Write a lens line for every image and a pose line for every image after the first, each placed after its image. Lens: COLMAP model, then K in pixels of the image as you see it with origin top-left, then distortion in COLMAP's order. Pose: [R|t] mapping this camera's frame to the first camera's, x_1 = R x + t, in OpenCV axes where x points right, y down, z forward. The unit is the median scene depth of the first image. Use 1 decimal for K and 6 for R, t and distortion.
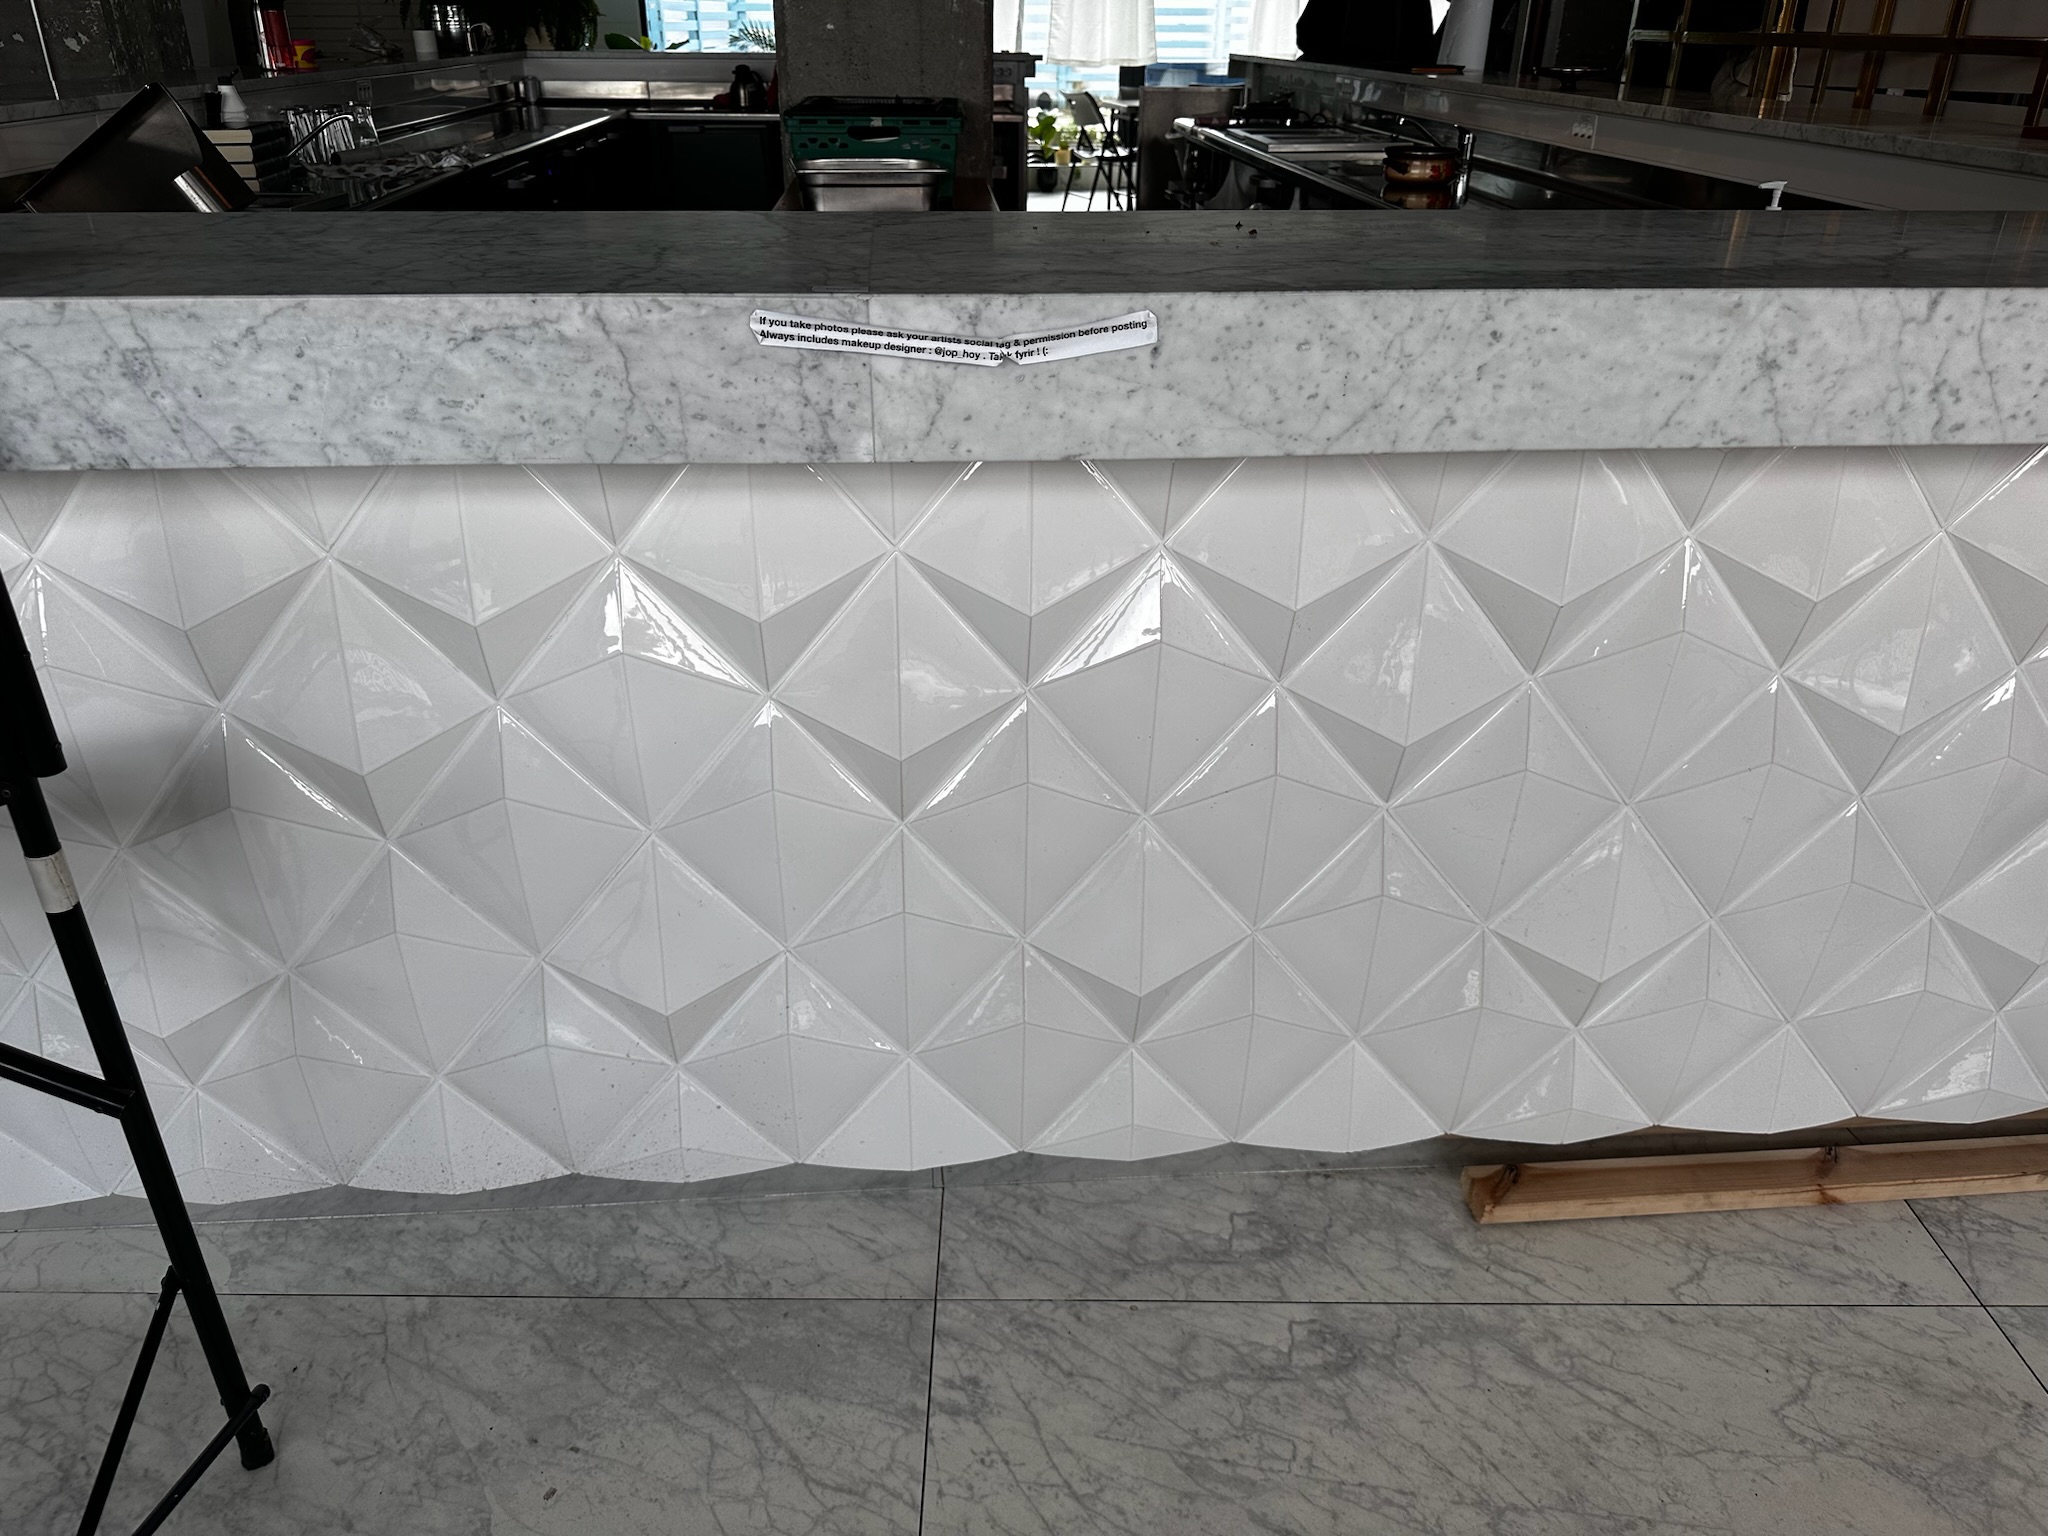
lens RADIAL K [[1415.3, 0, 1024.0], [0, 1415.3, 768.0], [0, 0, 1]] dist [-0.002430, -0.000532]
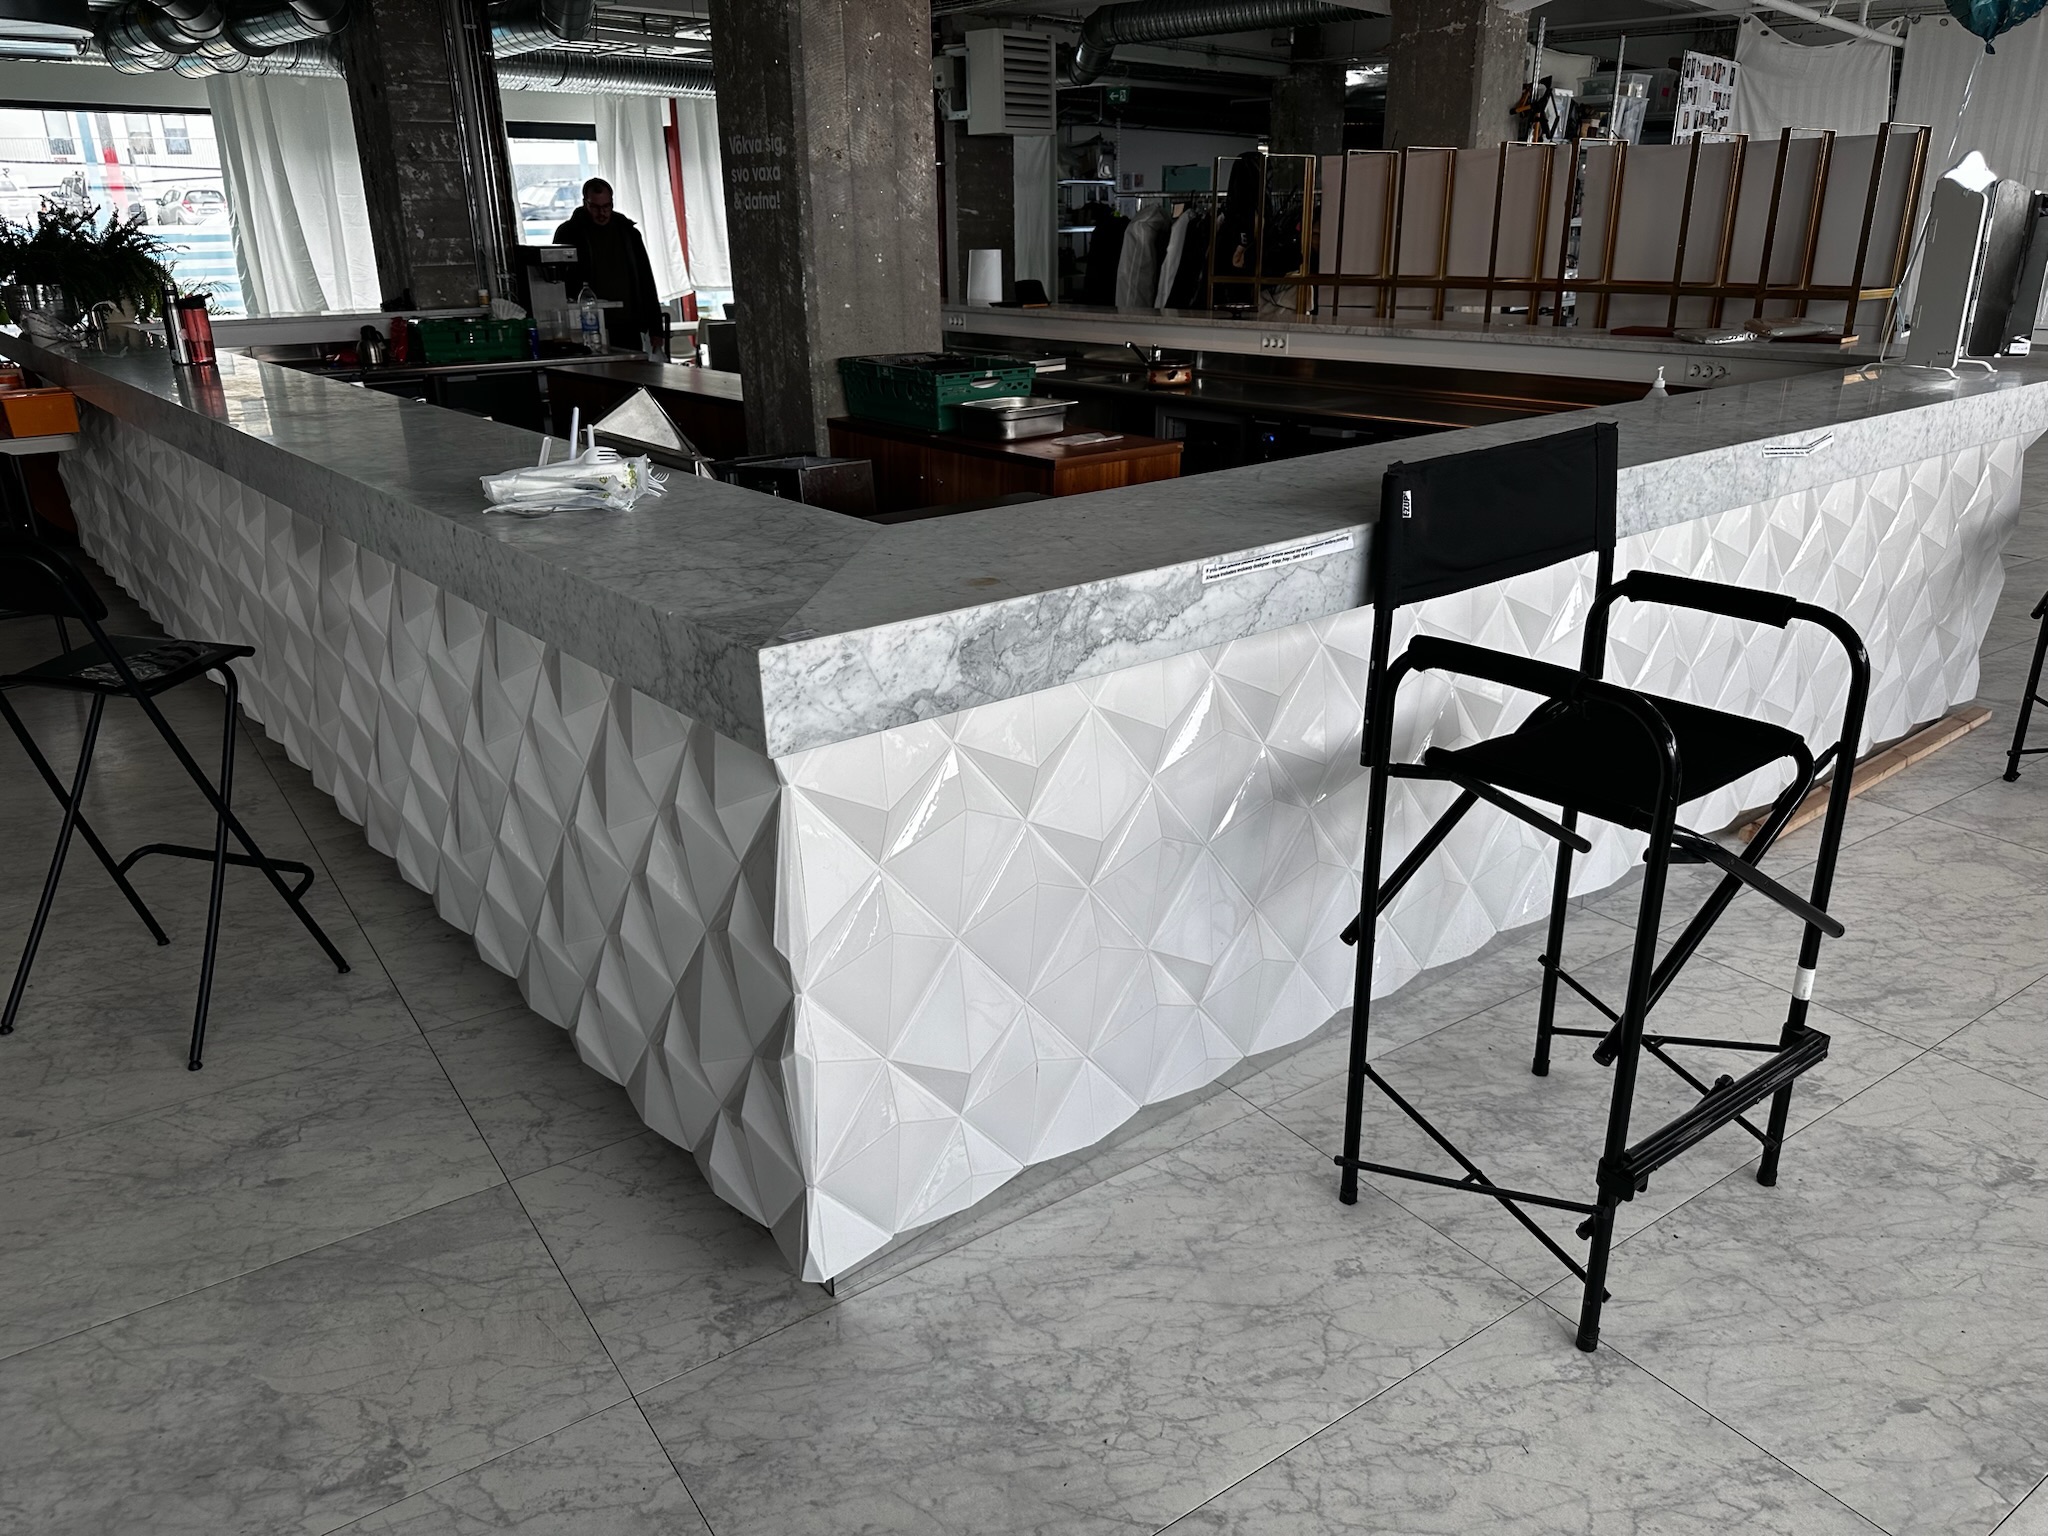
lens RADIAL K [[1449.0, 0, 1024.1], [0, 1449.0, 772.3], [0, 0, 1]] dist [0.193142, -0.430386]
pose [[0.823394, -0.218494, 0.523721, -0.827523], [0.285978, 0.956910, -0.050397, 0.003781], [-0.490142, 0.191269, 0.850398, -0.162000]]
